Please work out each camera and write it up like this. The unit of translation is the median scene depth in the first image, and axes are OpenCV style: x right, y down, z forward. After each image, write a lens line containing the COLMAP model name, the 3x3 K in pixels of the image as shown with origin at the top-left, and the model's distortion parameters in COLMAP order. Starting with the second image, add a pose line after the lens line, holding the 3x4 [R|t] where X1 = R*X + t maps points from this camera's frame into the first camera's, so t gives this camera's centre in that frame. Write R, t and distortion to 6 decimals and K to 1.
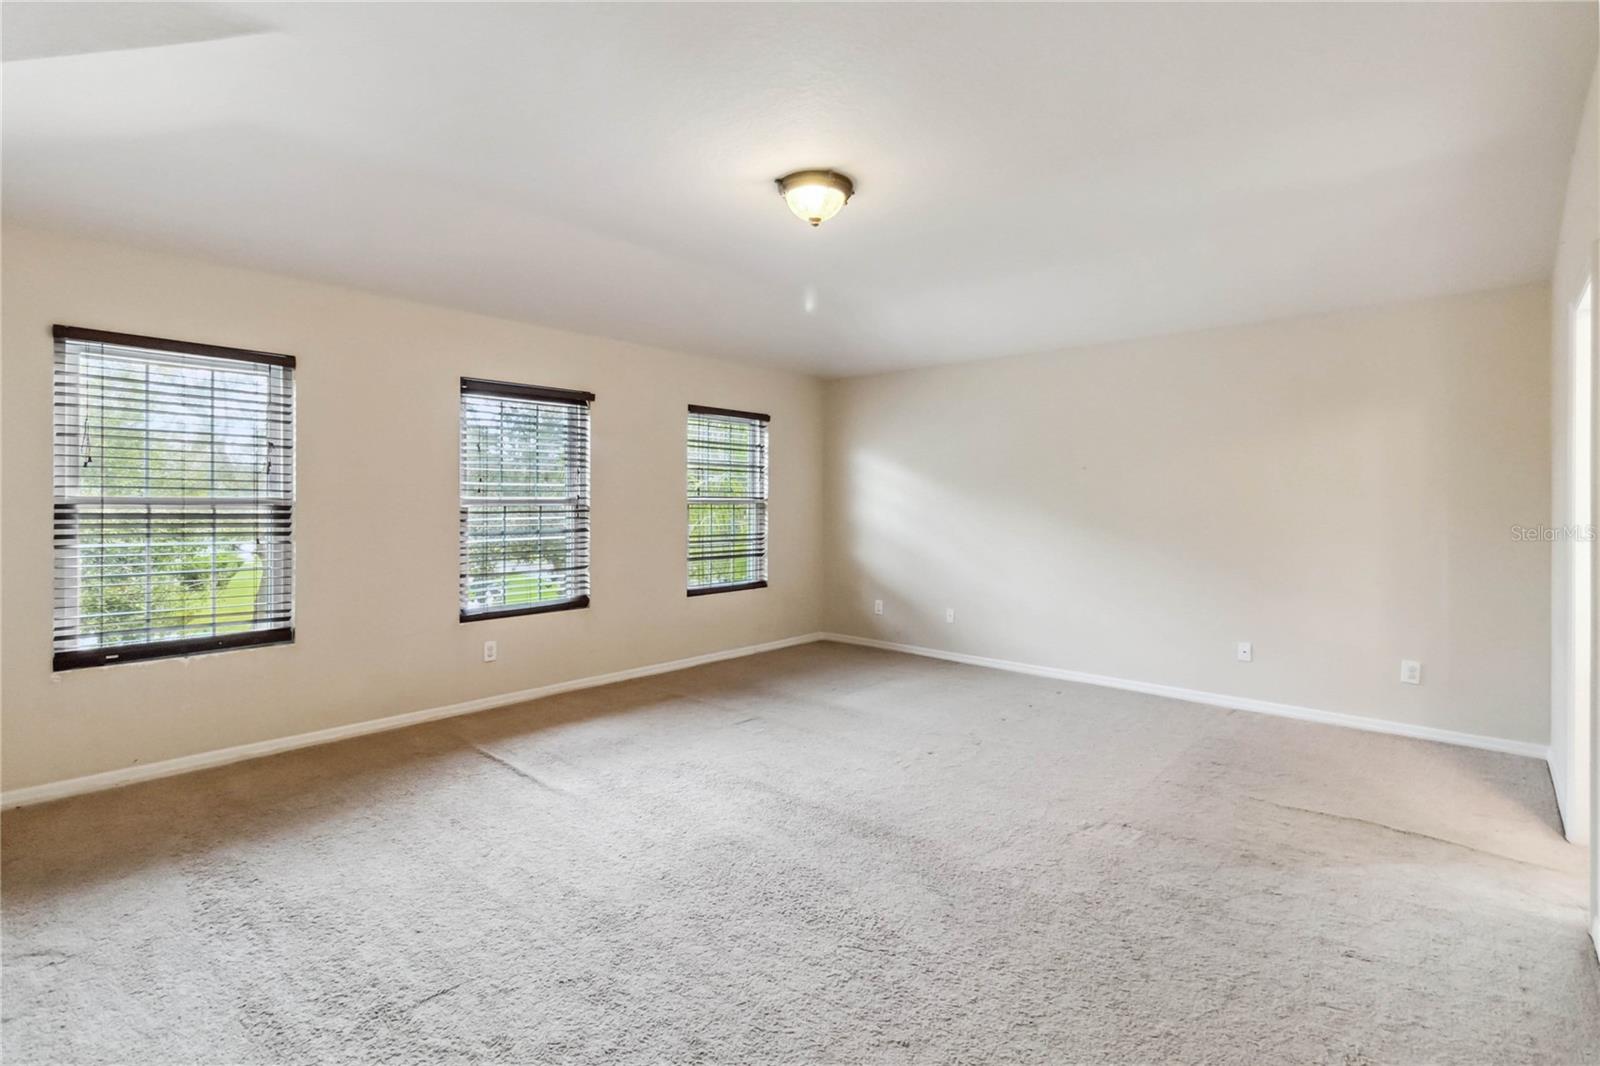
lens RADIAL K [[766.8, 0, 798.1], [0, 766.8, 502.9], [0, 0, 1]] dist [-0.000769, -0.000375]
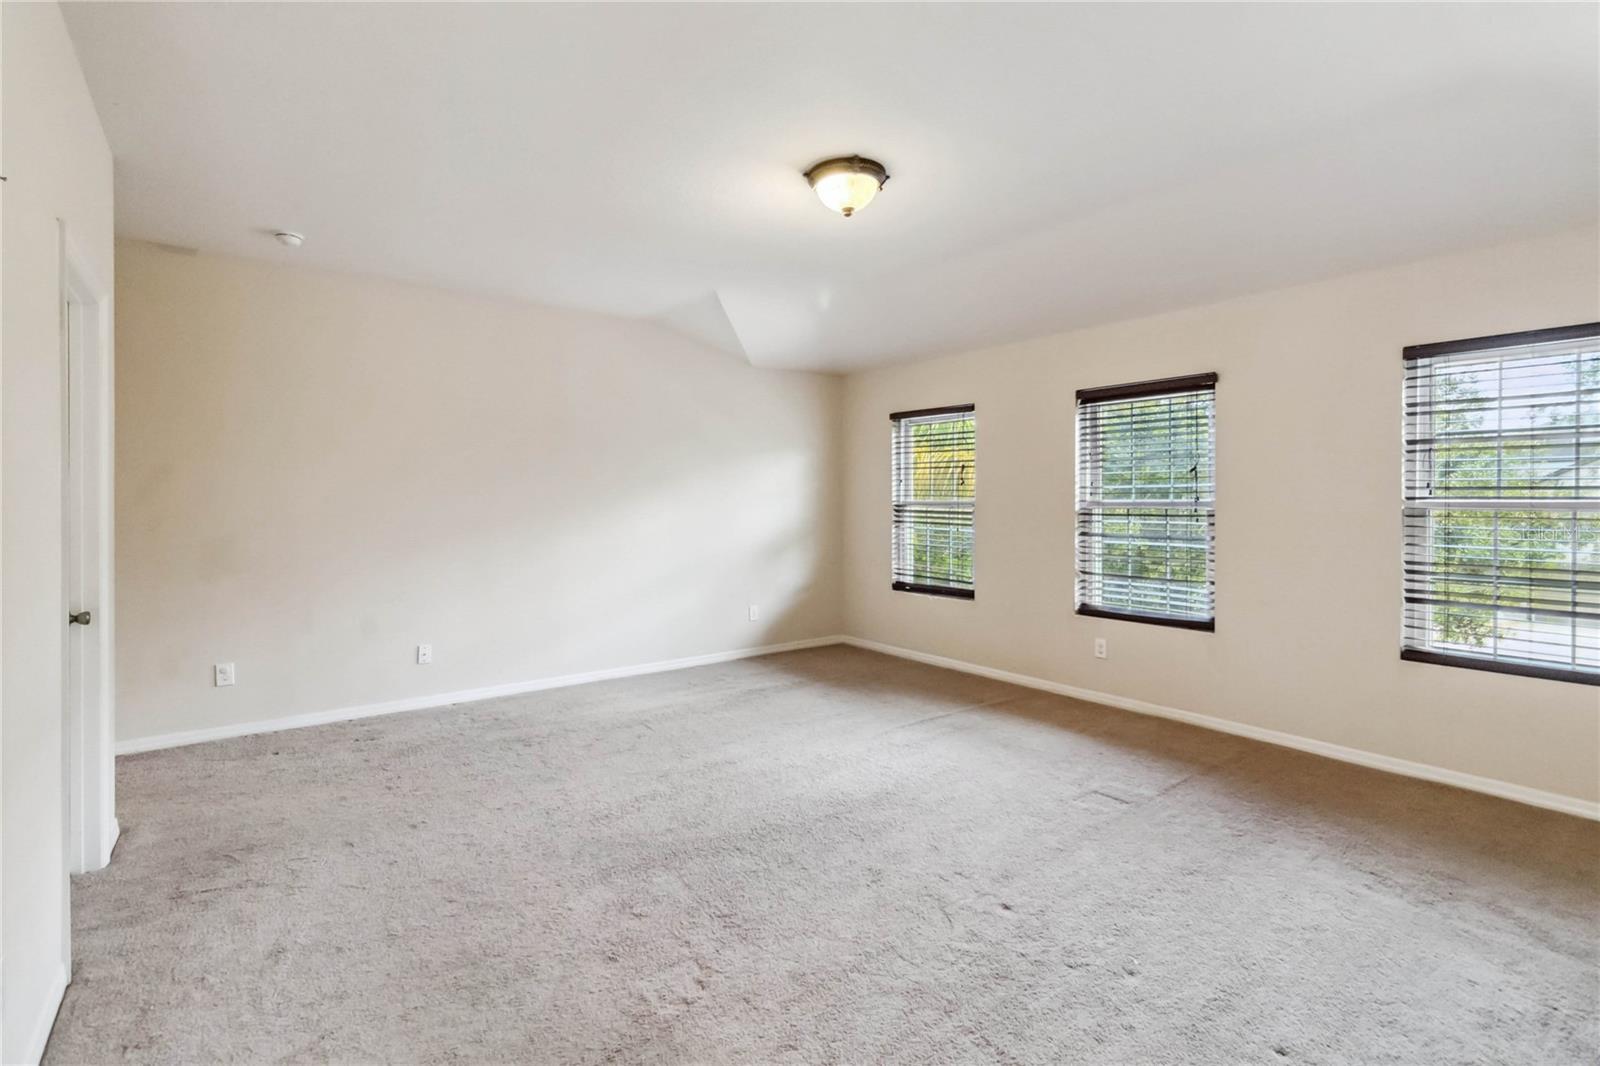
lens RADIAL K [[761.2, 0, 803.7], [0, 761.2, 509.7], [0, 0, 1]] dist [0.002253, 0.000443]
pose [[-0.197771, 0.009355, -0.980204, 0.791860], [-0.003494, 0.999941, 0.010248, -0.004132], [0.980242, 0.005452, -0.197727, 0.929929]]
